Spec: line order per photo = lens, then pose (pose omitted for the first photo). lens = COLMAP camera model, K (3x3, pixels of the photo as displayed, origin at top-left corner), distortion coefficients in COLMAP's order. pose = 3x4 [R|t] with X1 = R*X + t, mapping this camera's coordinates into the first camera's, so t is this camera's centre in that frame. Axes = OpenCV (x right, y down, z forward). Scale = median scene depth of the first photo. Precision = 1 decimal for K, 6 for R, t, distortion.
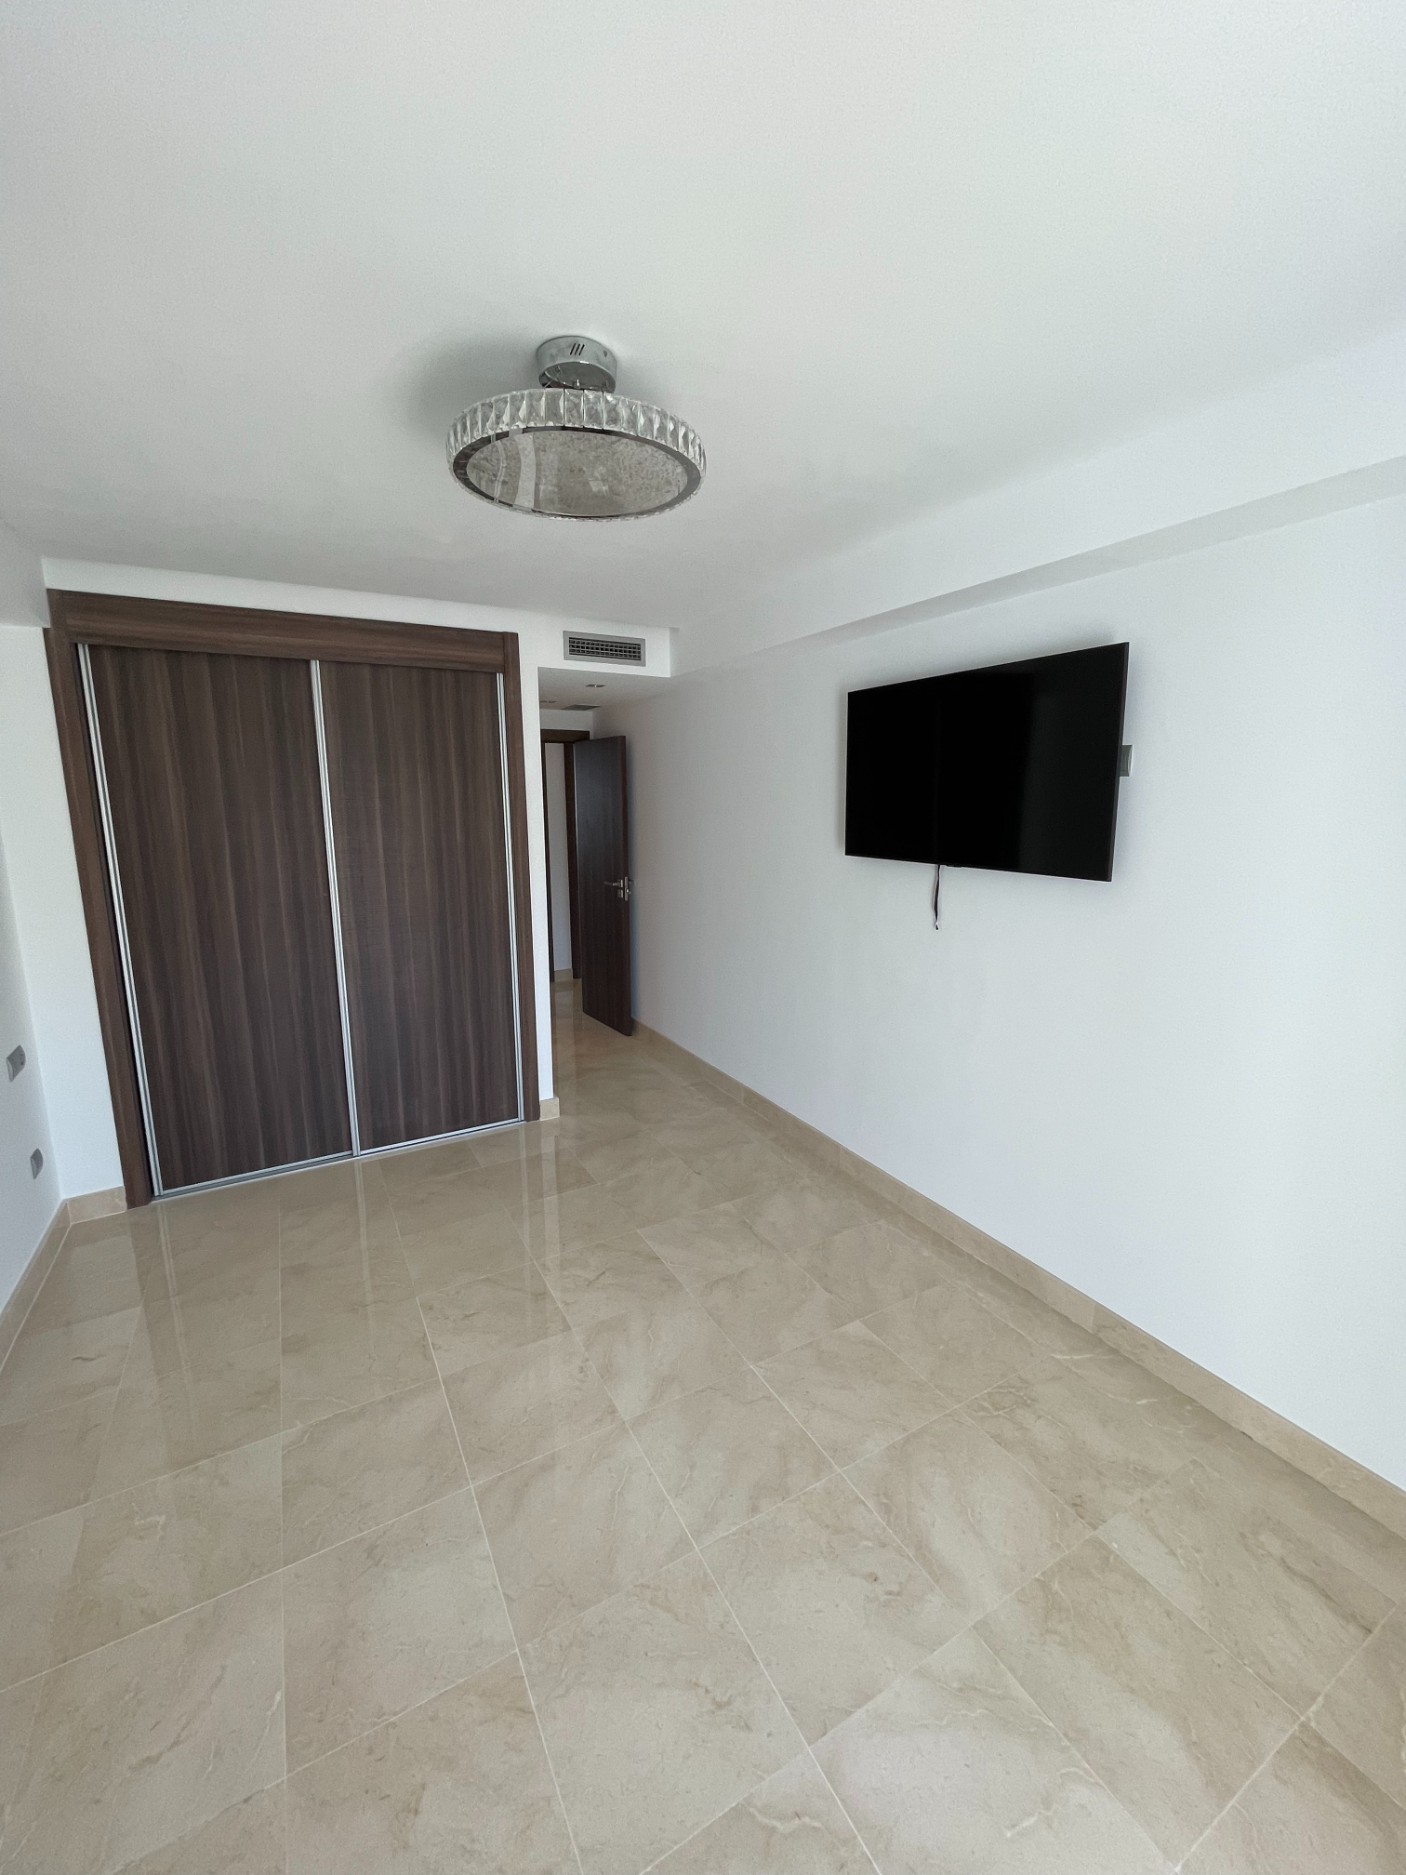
lens RADIAL K [[756.7, 0, 698.5], [0, 756.7, 920.5], [0, 0, 1]] dist [0.001885, 0.000687]
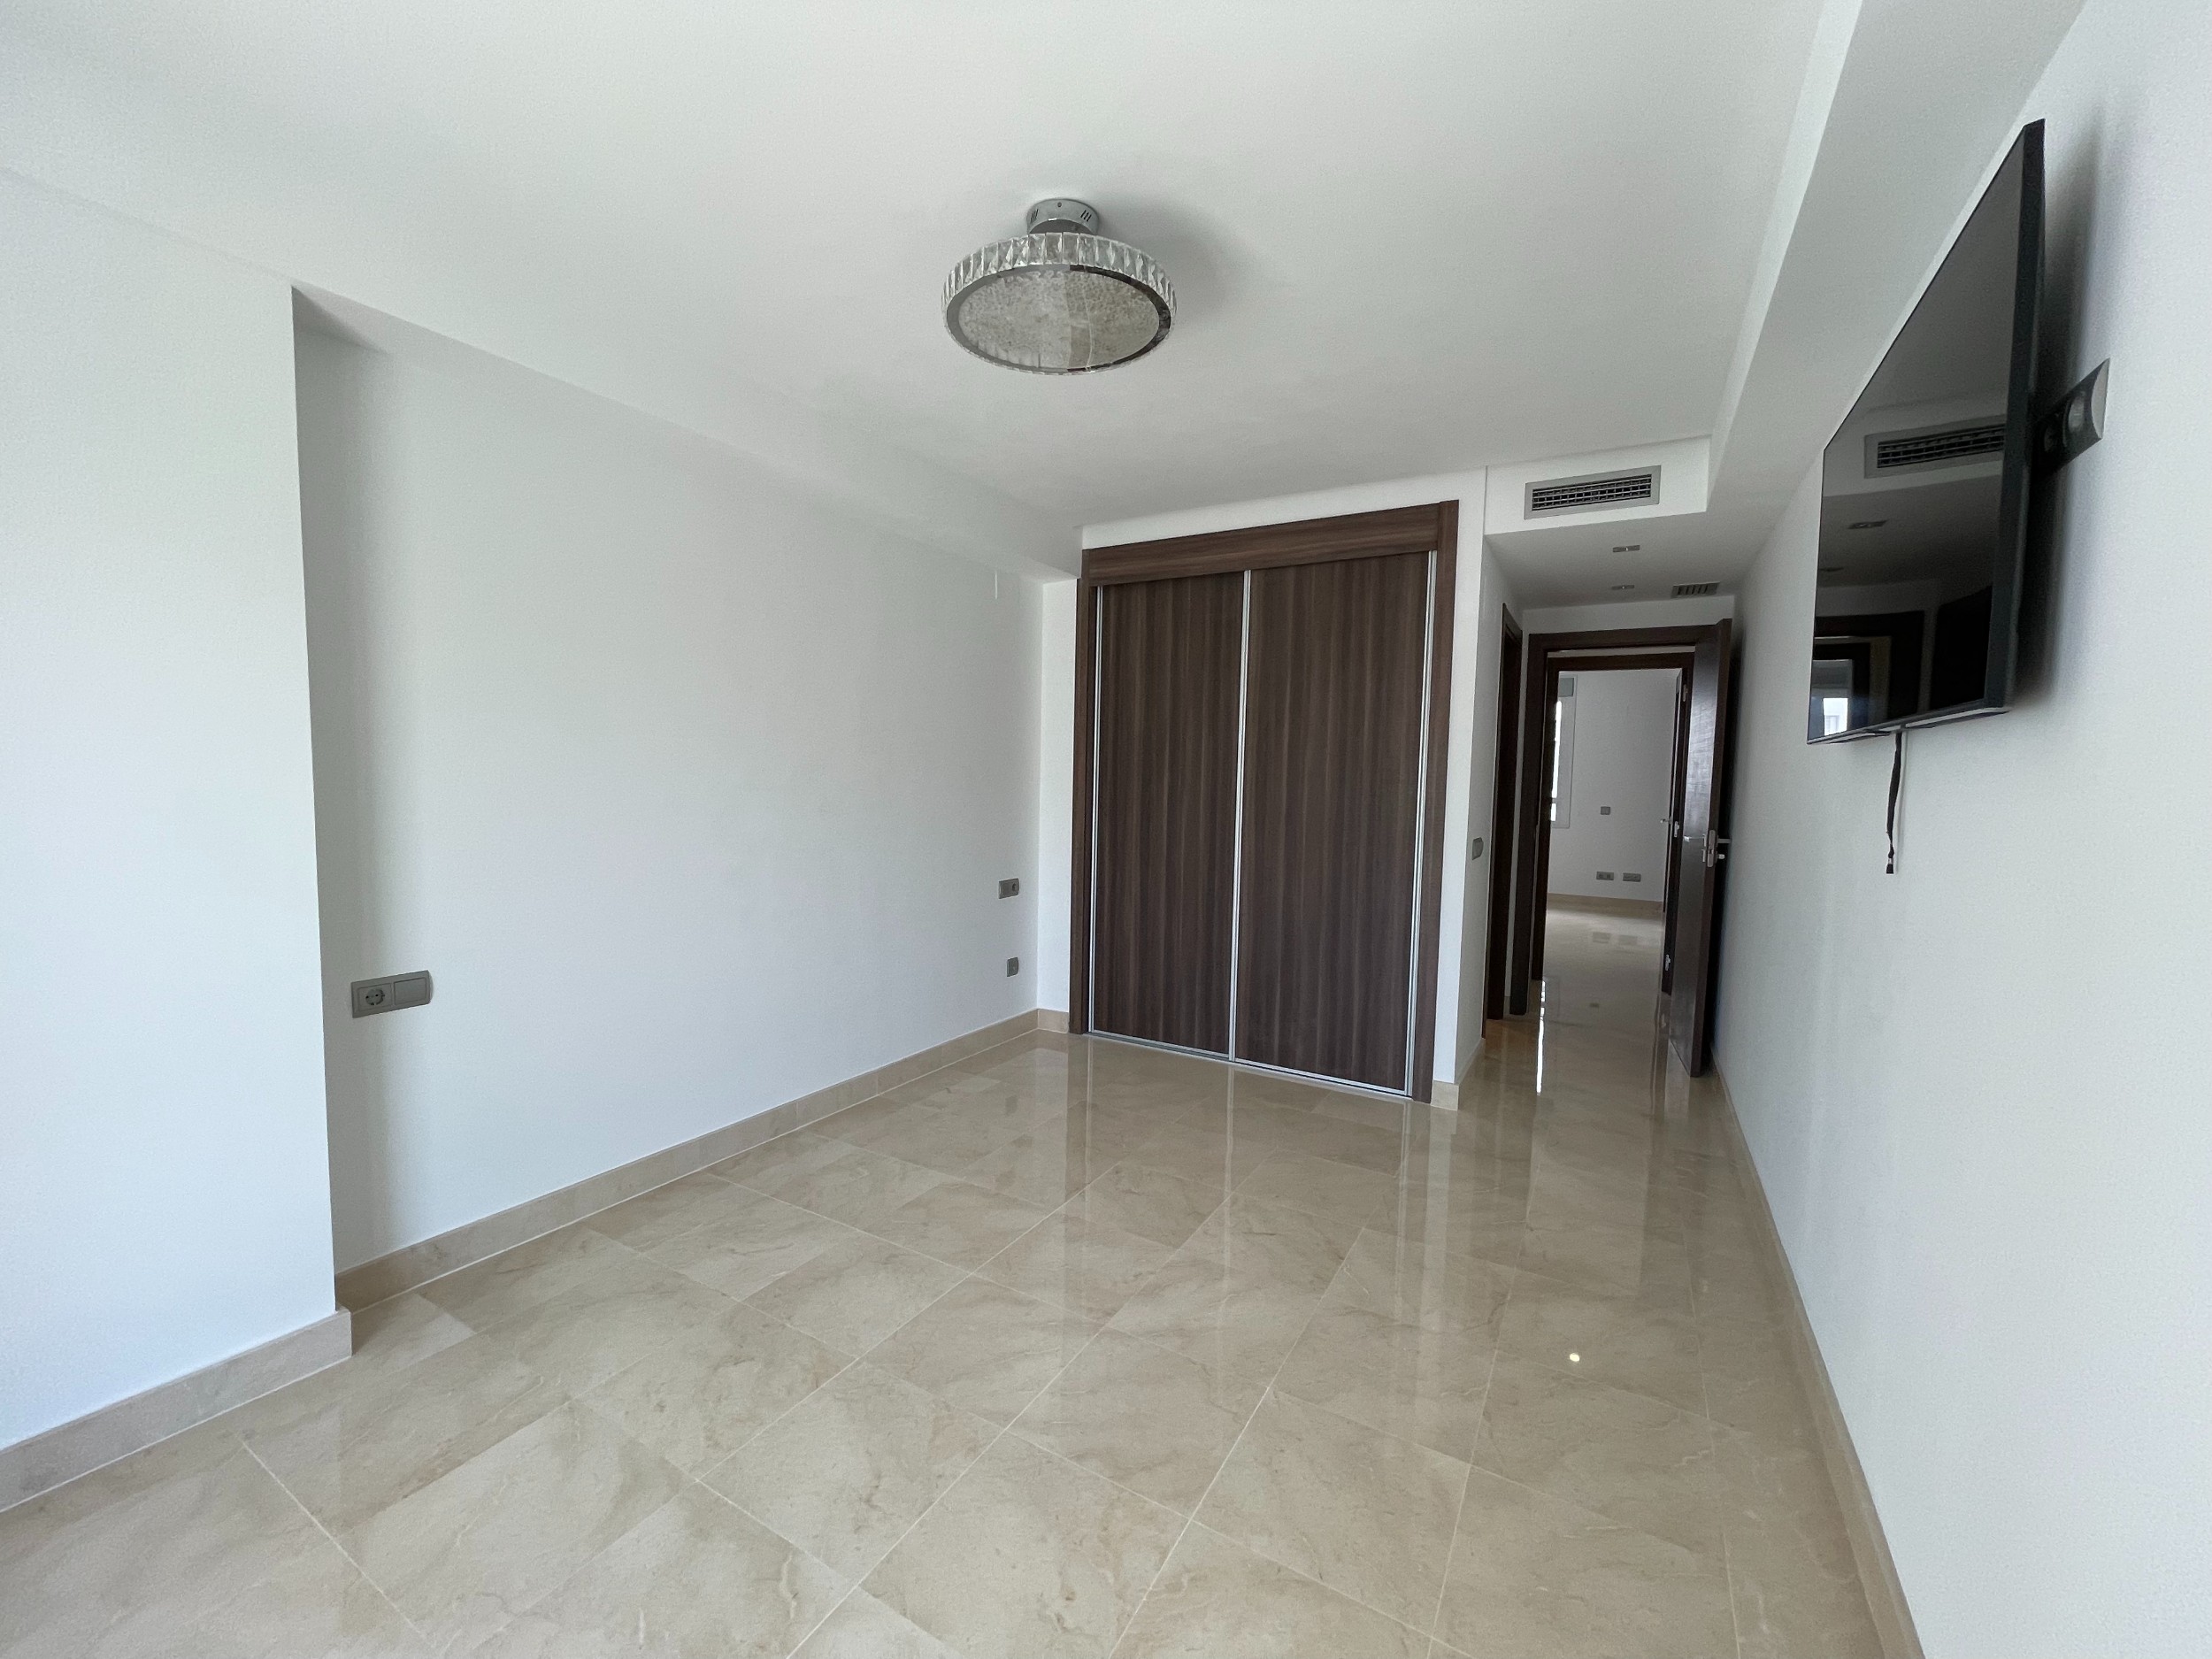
lens RADIAL K [[892.7, 0, 1088.4], [0, 892.7, 829.9], [0, 0, 1]] dist [0.001885, 0.000687]
pose [[0.503337, 0.072440, -0.861049, 0.605337], [-0.164528, 0.986284, -0.013200, 0.083713], [0.848282, 0.148311, 0.508351, 0.291767]]
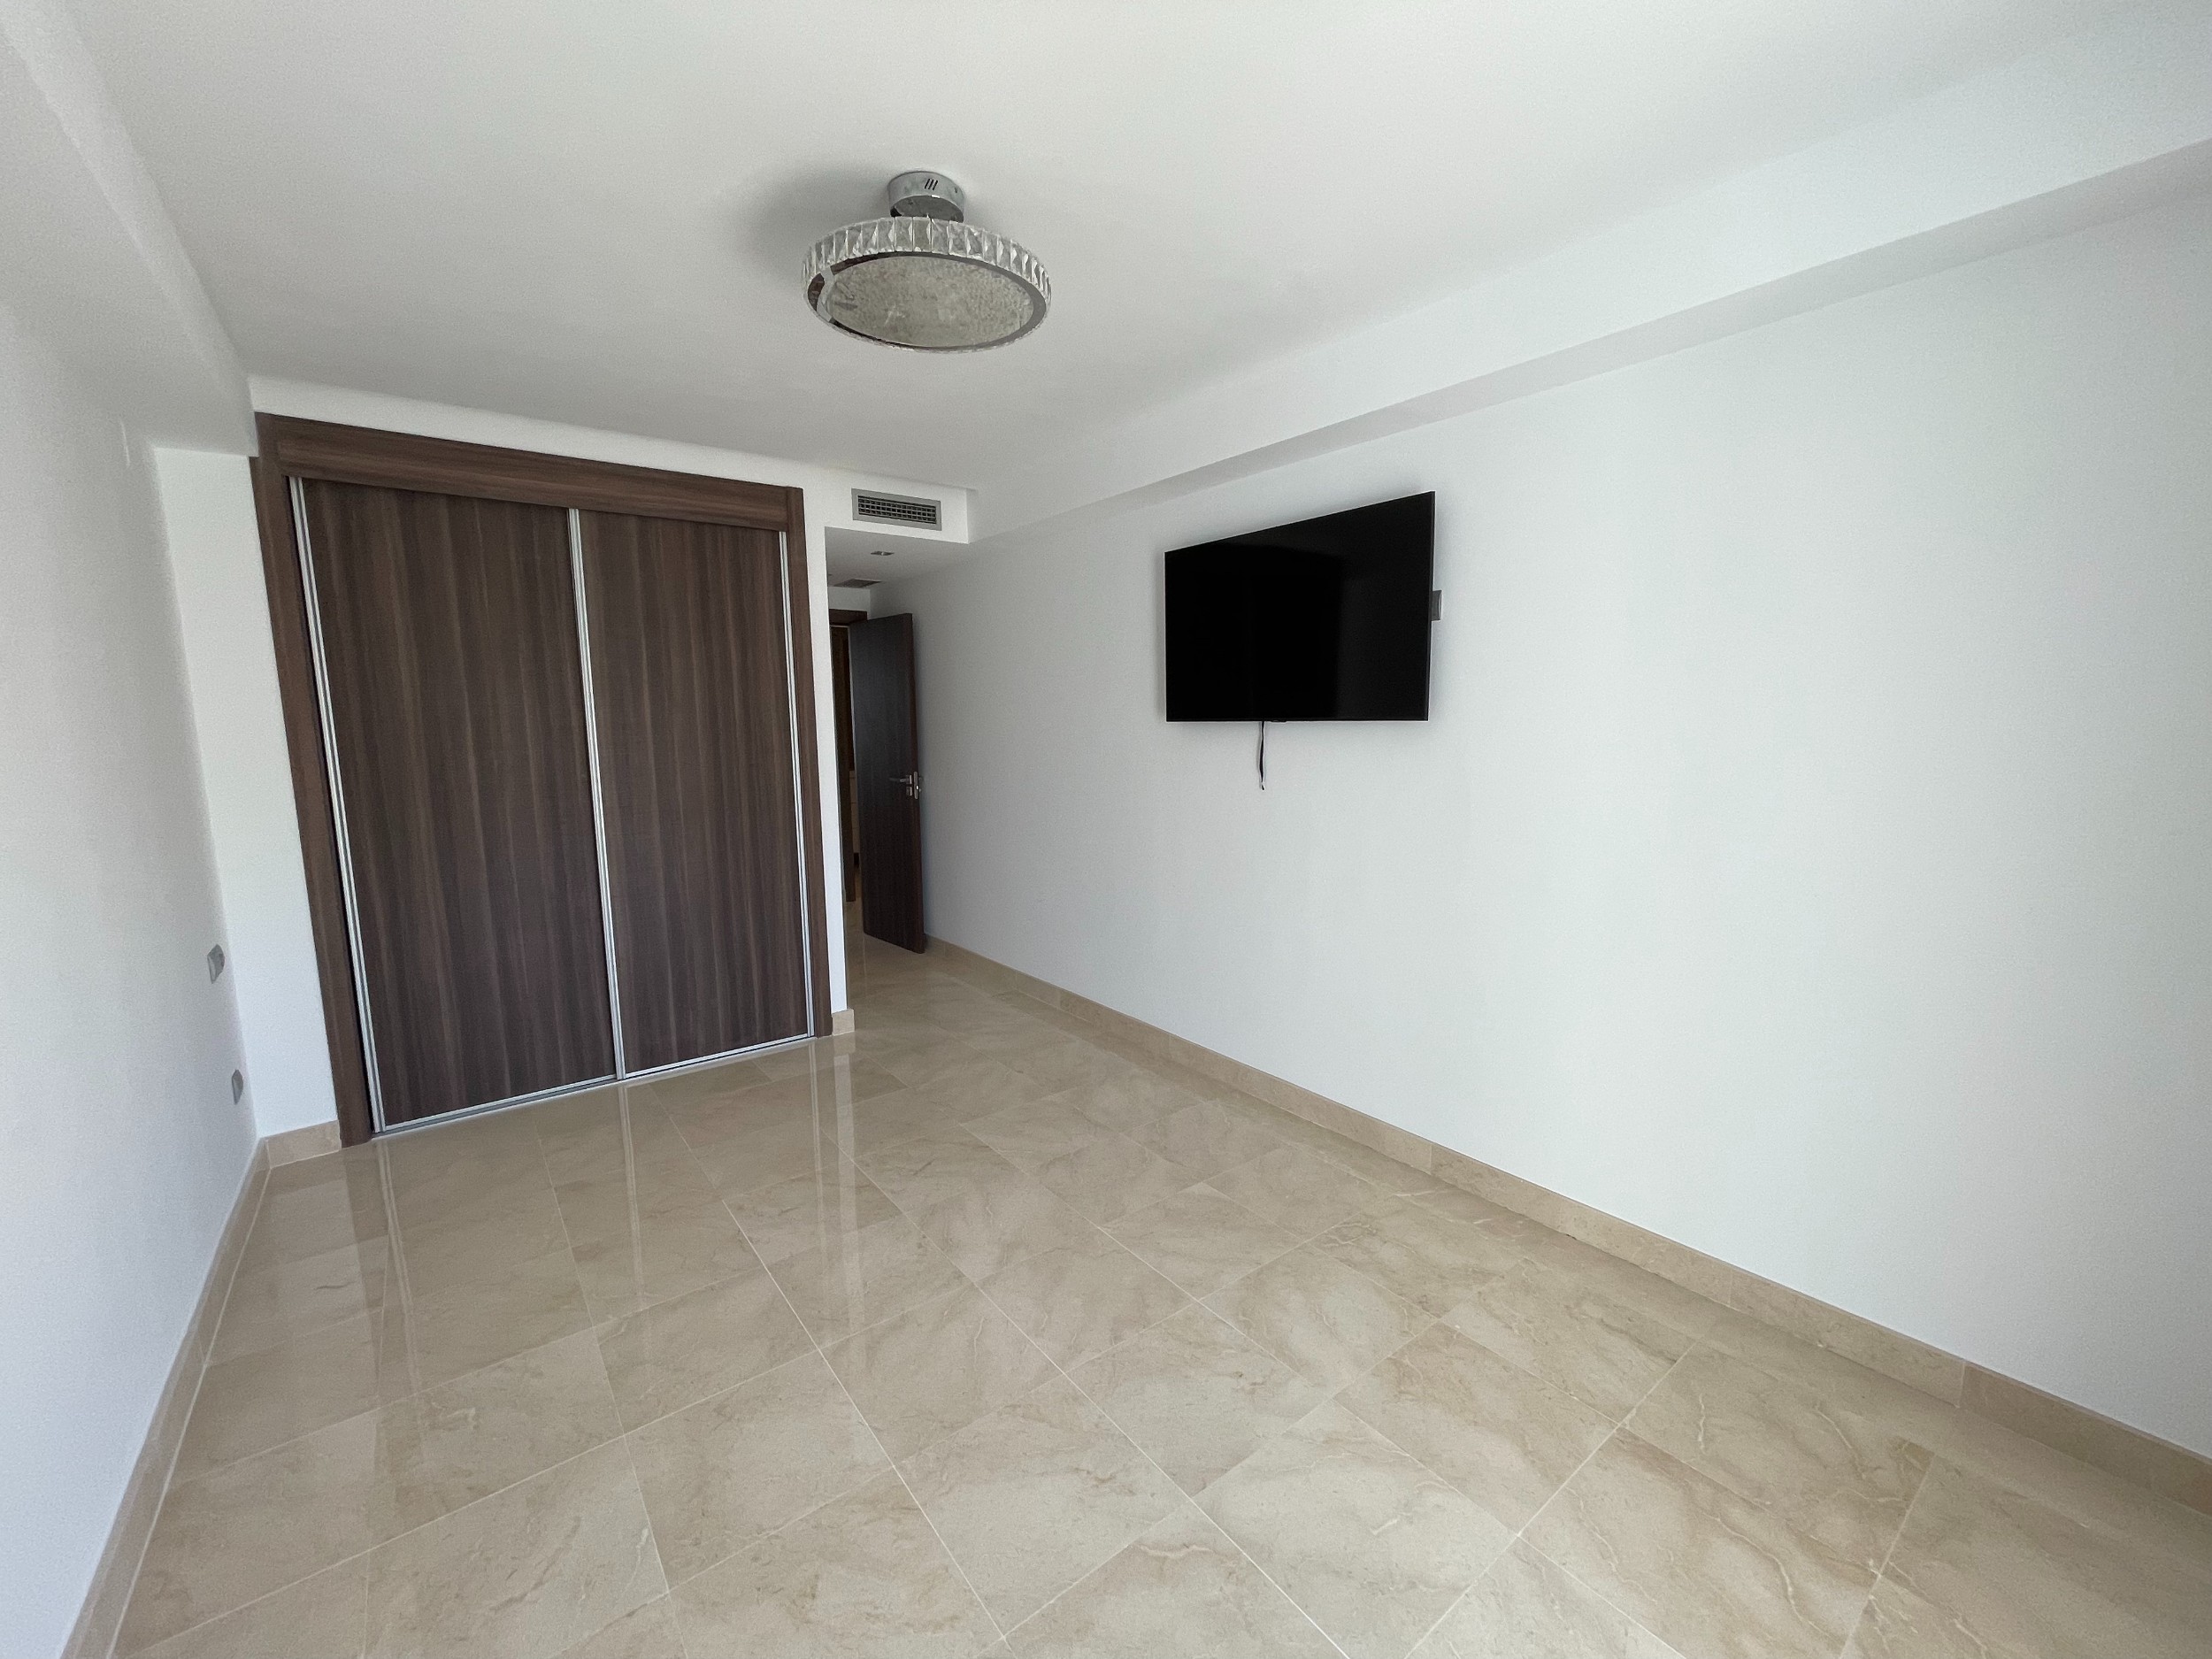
lens RADIAL K [[892.7, 0, 1088.4], [0, 892.7, 829.9], [0, 0, 1]] dist [0.001885, 0.000687]
pose [[0.990832, -0.024099, 0.132936, -0.072069], [0.028989, 0.998968, -0.034973, 0.107831], [-0.131956, 0.038506, 0.990507, -0.126143]]
